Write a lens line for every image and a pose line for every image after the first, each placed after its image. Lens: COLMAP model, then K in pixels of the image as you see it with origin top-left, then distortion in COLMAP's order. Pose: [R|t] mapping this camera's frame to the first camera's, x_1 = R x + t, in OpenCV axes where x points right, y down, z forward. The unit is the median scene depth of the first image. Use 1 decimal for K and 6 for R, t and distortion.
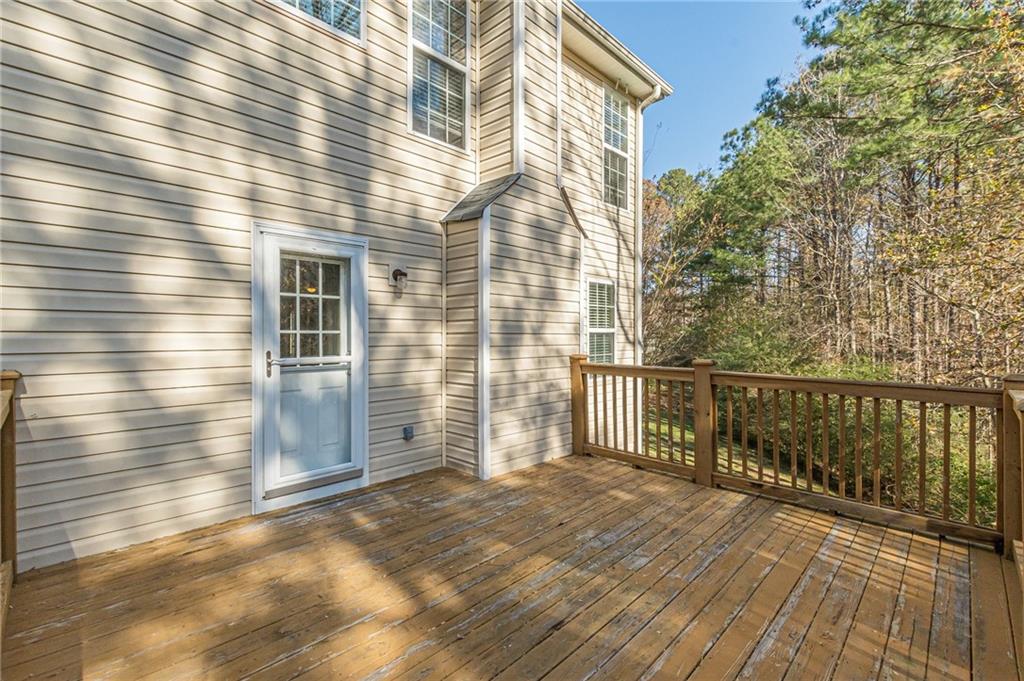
lens RADIAL K [[460.7, 0, 508.8], [0, 460.7, 335.1], [0, 0, 1]] dist [0.003740, 0.000406]
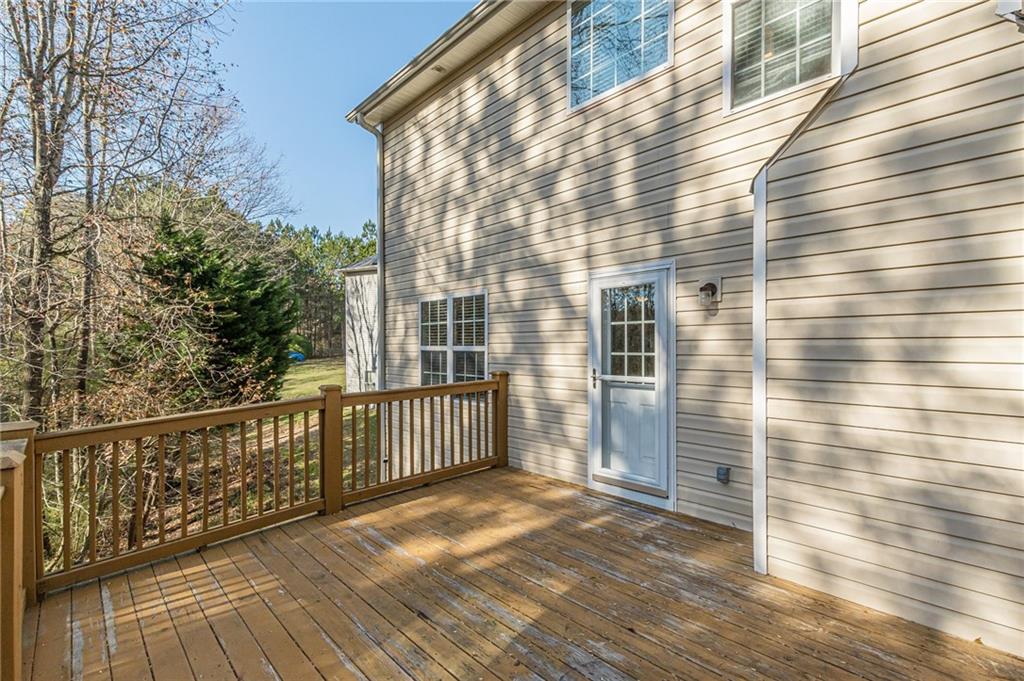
lens RADIAL K [[460.7, 0, 514.2], [0, 460.7, 350.2], [0, 0, 1]] dist [0.003740, 0.000406]
pose [[-0.032358, 0.006877, -0.999453, 0.776018], [0.003574, 0.999971, 0.006765, -0.027306], [0.999470, -0.003353, -0.032382, 0.786905]]
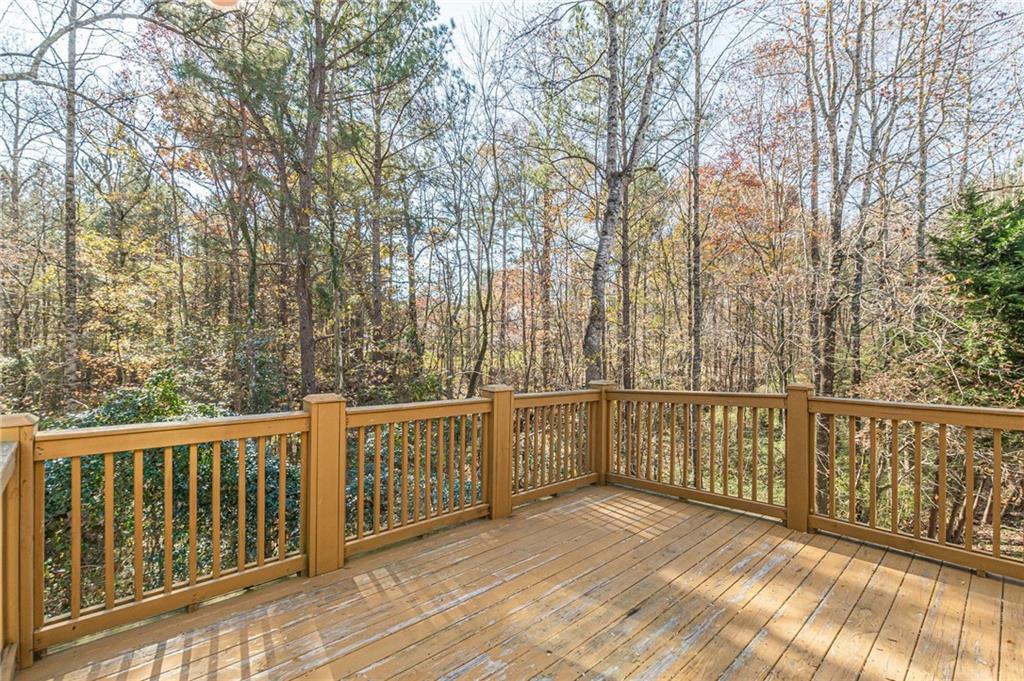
lens RADIAL K [[460.7, 0, 510.6], [0, 460.7, 336.5], [0, 0, 1]] dist [0.003740, 0.000406]
pose [[-0.998490, -0.004603, 0.054741, 0.216982], [-0.004457, 0.999986, 0.002787, -0.040120], [-0.054753, 0.002539, -0.998497, 1.345077]]
